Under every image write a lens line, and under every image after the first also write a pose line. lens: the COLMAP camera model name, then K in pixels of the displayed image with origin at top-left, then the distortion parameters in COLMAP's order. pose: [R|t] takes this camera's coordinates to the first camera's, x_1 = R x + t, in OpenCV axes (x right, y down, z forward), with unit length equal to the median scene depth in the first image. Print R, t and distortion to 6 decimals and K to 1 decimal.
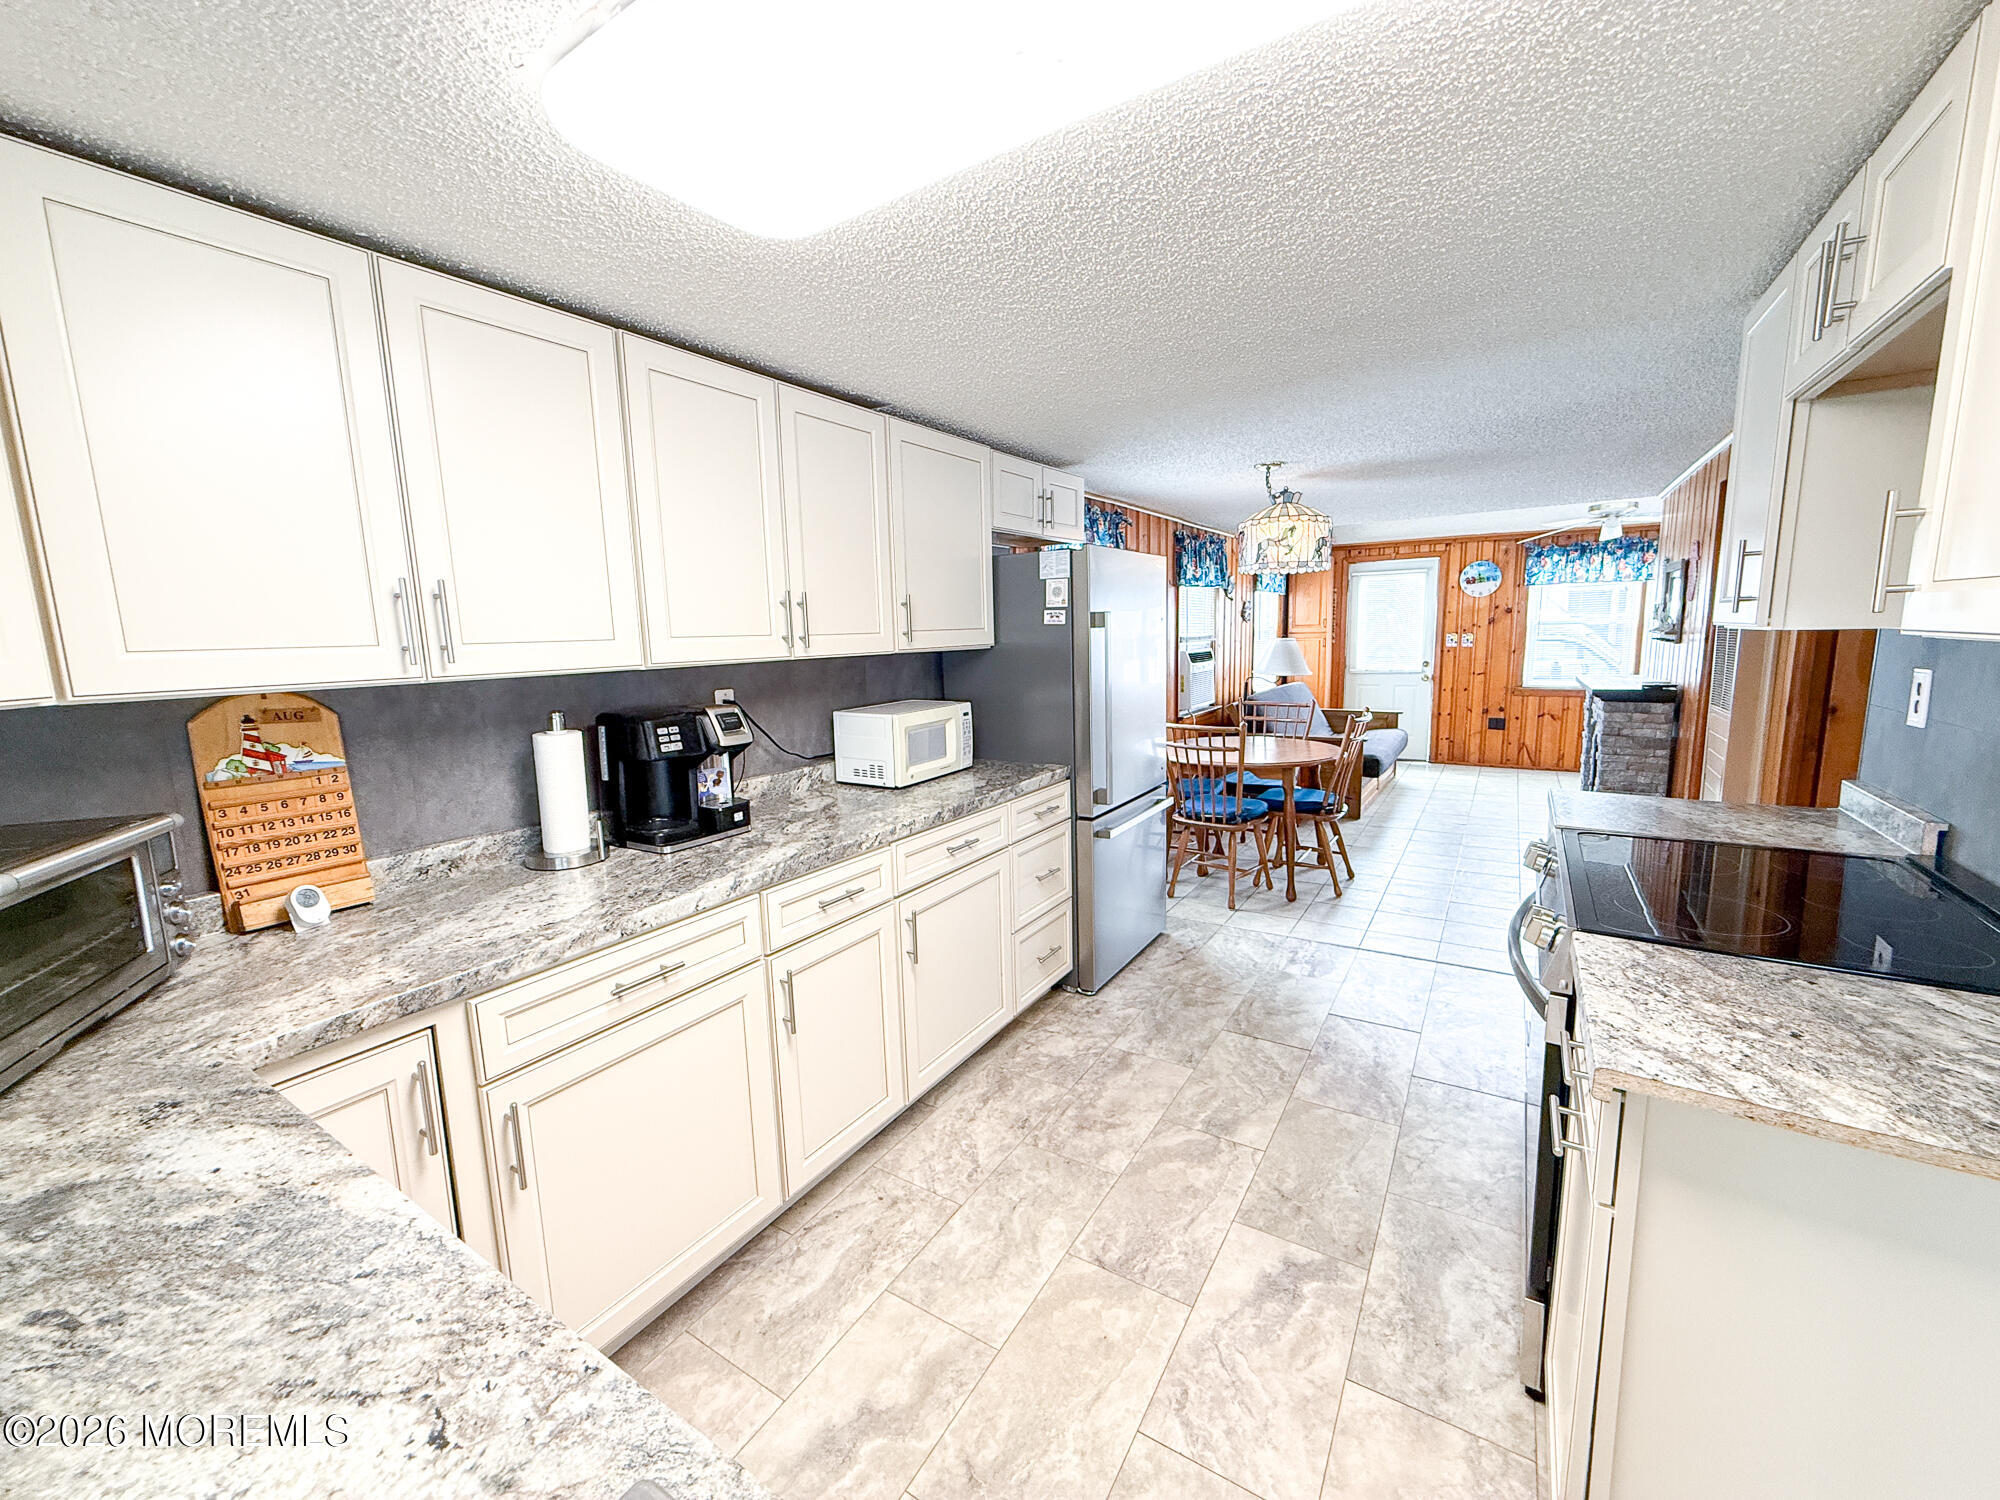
lens RADIAL K [[798.5, 0, 993.0], [0, 798.5, 750.3], [0, 0, 1]] dist [-0.001002, 0.000463]
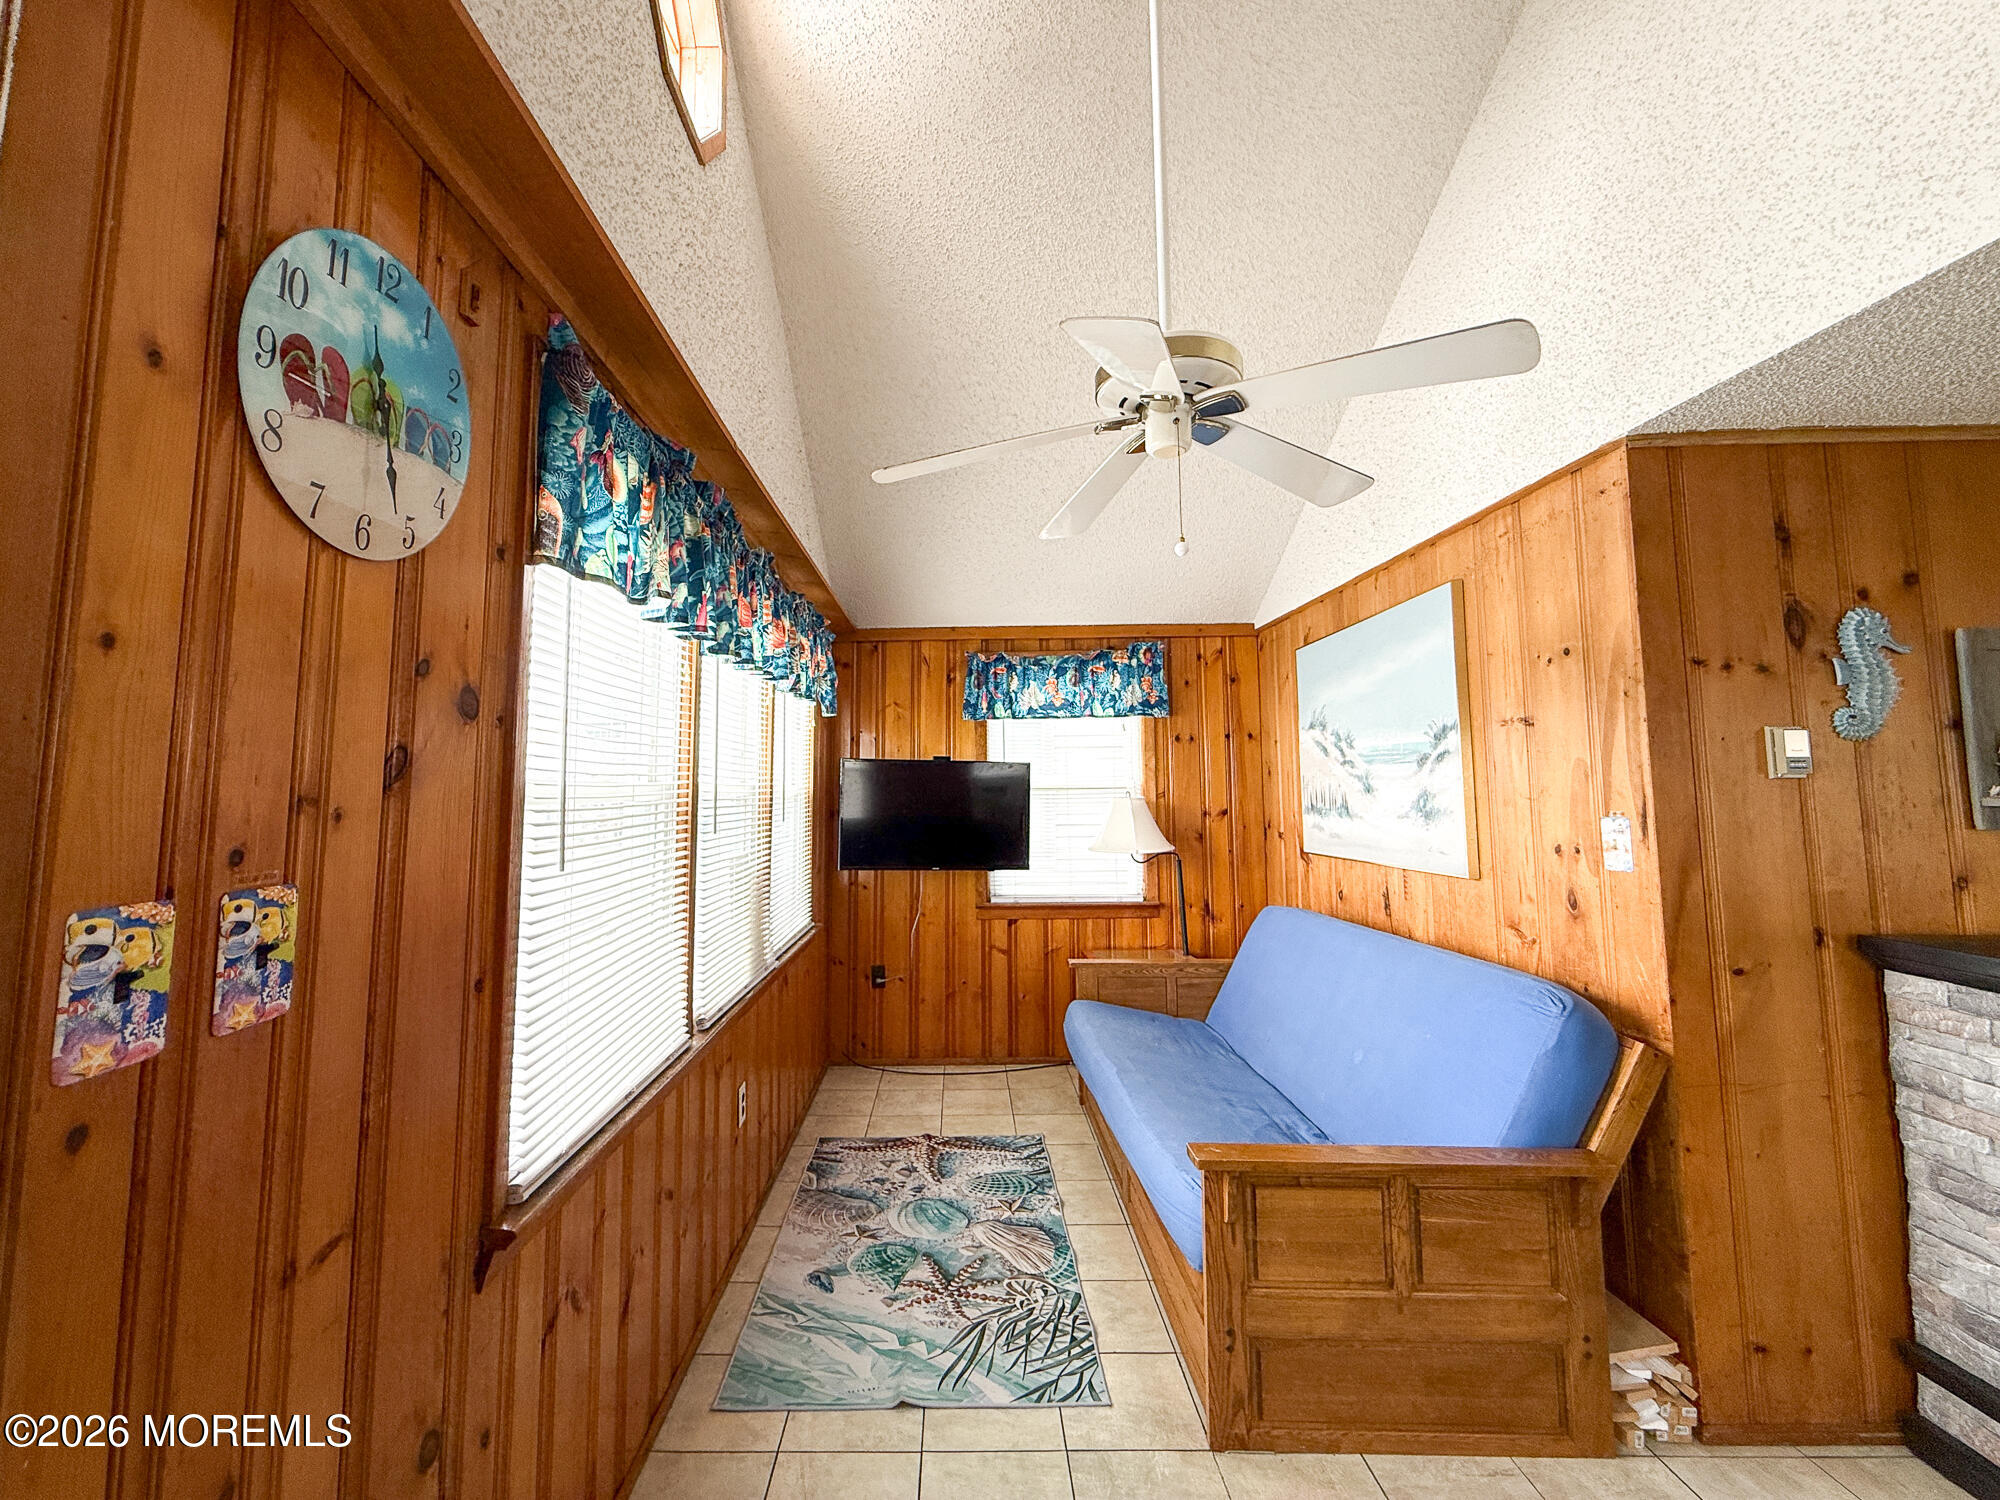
lens RADIAL K [[837.9, 0, 938.6], [0, 837.9, 711.0], [0, 0, 1]] dist [-0.001877, 0.000421]
pose [[-0.523513, 0.106998, 0.845272, 1.101310], [0.147174, 0.988527, -0.033981, -0.361991], [-0.839210, 0.106613, -0.533254, 2.340653]]
